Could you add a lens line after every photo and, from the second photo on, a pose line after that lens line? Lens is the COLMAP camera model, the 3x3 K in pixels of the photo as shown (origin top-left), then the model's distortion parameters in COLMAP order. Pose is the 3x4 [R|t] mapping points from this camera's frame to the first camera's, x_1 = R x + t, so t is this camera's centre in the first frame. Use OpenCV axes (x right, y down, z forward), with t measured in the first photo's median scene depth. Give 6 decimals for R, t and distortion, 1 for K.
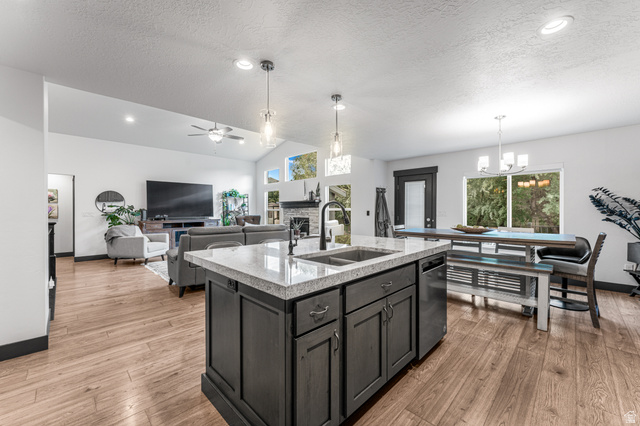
lens RADIAL K [[257.0, 0, 320.0], [0, 257.0, 213.0], [0, 0, 1]] dist [0.000408, 0.000083]
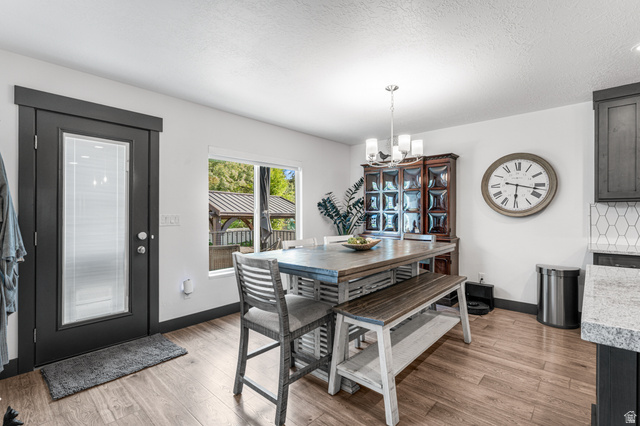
lens RADIAL K [[298.2, 0, 310.9], [0, 298.2, 214.1], [0, 0, 1]] dist [-0.001143, -0.000274]
pose [[-0.034383, 0.003274, 0.999403, -0.071007], [0.010688, 0.999939, -0.002909, -0.004248], [-0.999352, 0.010581, -0.034416, 0.592961]]
